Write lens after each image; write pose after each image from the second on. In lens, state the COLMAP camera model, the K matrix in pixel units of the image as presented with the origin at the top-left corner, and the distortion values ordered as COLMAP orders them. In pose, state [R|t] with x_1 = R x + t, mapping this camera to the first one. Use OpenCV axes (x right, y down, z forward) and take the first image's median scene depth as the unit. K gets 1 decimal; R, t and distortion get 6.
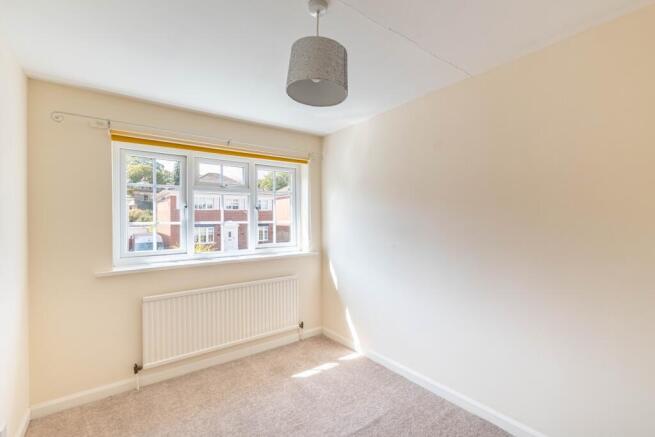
lens RADIAL K [[315.4, 0, 329.5], [0, 315.4, 220.7], [0, 0, 1]] dist [0.001436, -0.000484]
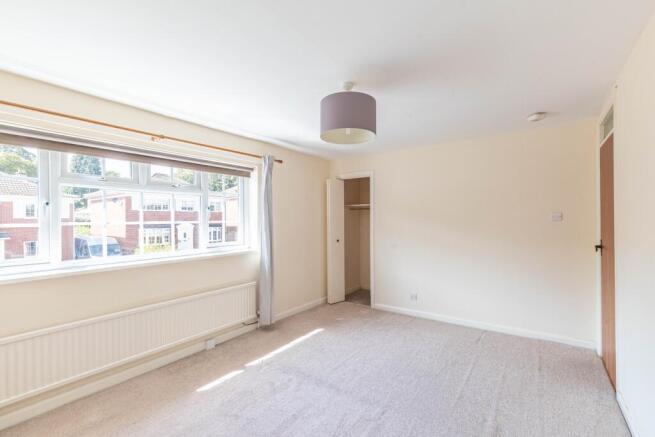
lens RADIAL K [[321.2, 0, 327.1], [0, 321.2, 219.5], [0, 0, 1]] dist [0.004368, 0.000303]
pose [[0.959652, -0.003259, 0.281172, -0.152139], [0.004279, 0.999986, -0.003013, -0.000672], [-0.281158, 0.004095, 0.959653, -0.133113]]
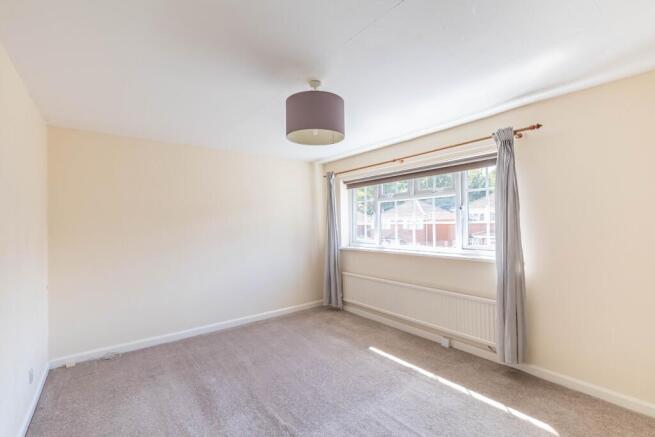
lens RADIAL K [[299.3, 0, 327.3], [0, 299.3, 218.8], [0, 0, 1]] dist [0.001823, 0.000431]
pose [[-0.057355, -0.009184, -0.998312, 0.819469], [0.014935, 0.999838, -0.010056, -0.005407], [0.998242, -0.015486, -0.057209, 0.671809]]
